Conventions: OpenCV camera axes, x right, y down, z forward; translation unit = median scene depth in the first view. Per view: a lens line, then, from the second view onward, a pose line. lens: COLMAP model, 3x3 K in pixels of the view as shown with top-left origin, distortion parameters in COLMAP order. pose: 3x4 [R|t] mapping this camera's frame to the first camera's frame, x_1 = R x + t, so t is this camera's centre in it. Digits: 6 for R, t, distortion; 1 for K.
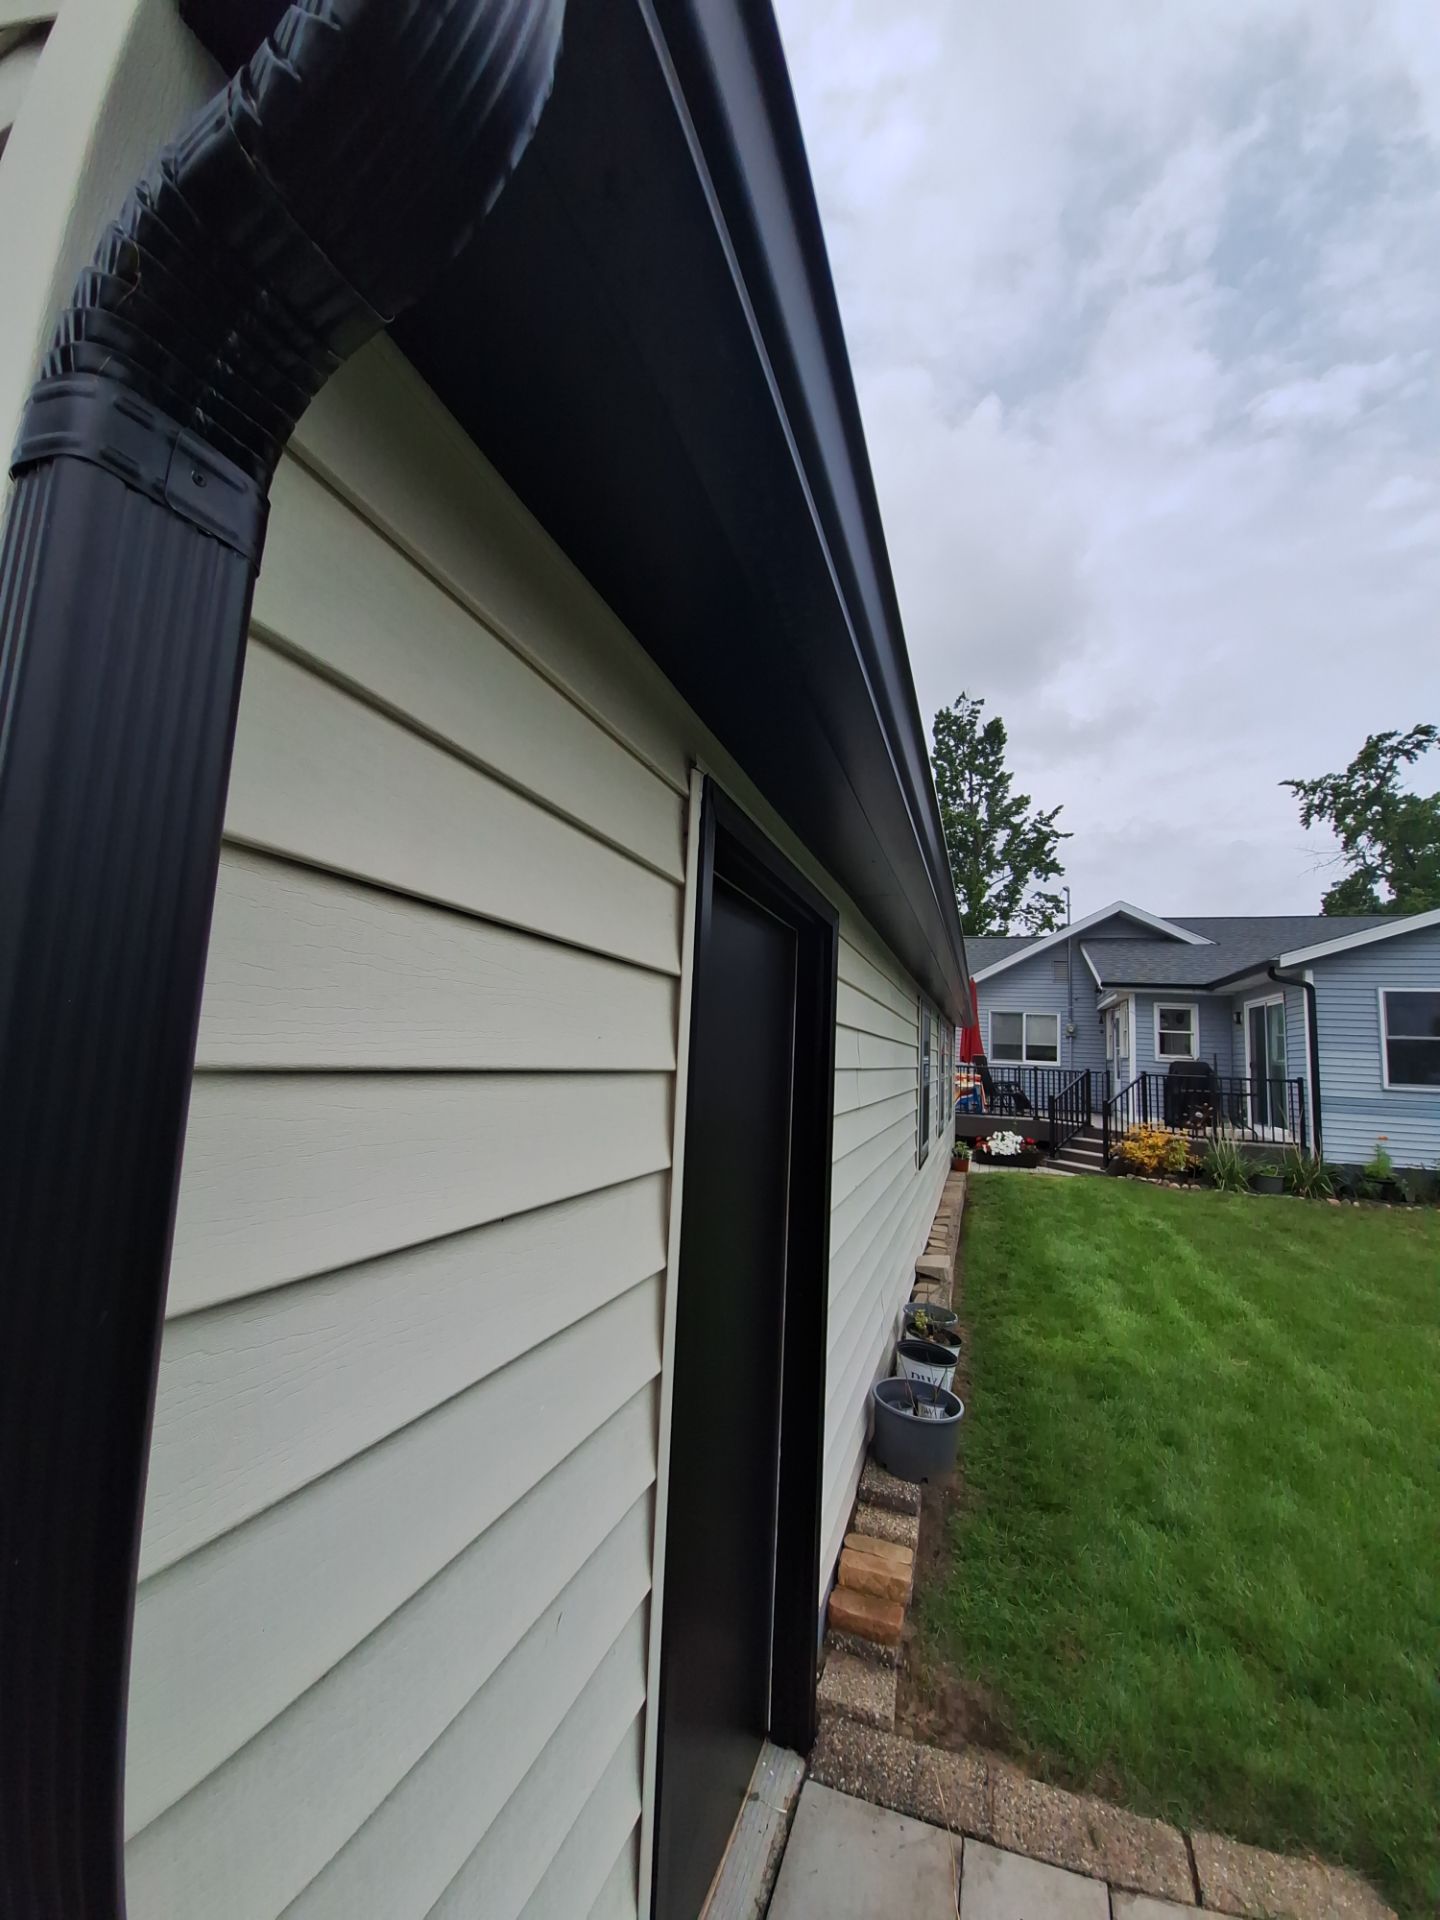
lens RADIAL K [[757.2, 0, 715.2], [0, 757.2, 959.0], [0, 0, 1]] dist [-0.003198, -0.008468]
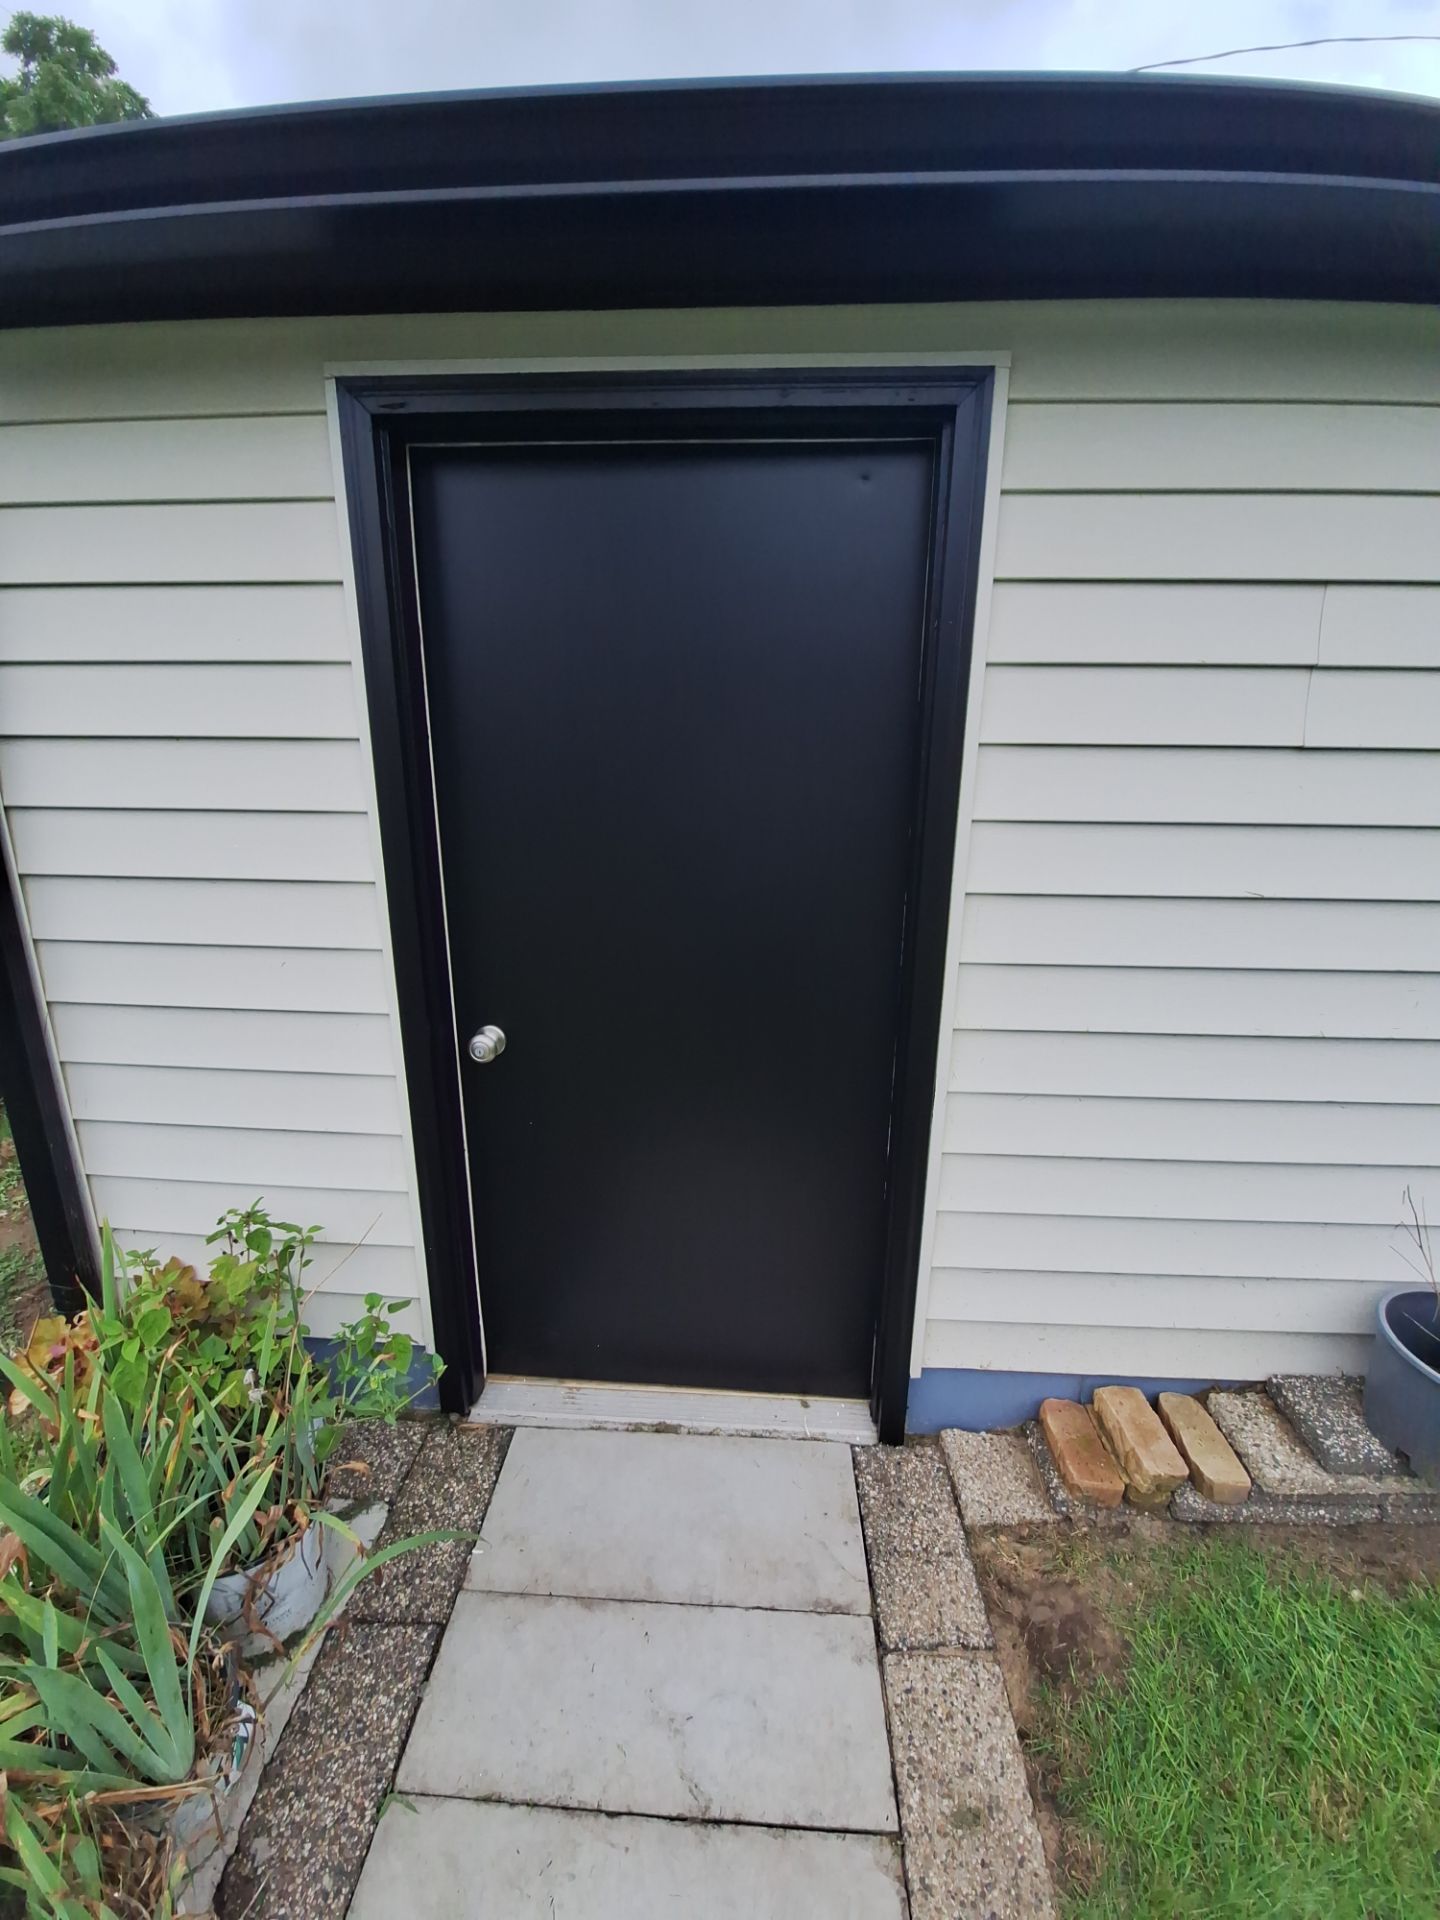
lens RADIAL K [[757.2, 0, 713.4], [0, 757.2, 955.6], [0, 0, 1]] dist [-0.003198, -0.008468]
pose [[0.279852, 0.197371, -0.939536, 0.827832], [0.123605, 0.963087, 0.239135, 0.232978], [0.952053, -0.183054, 0.245125, 0.681883]]
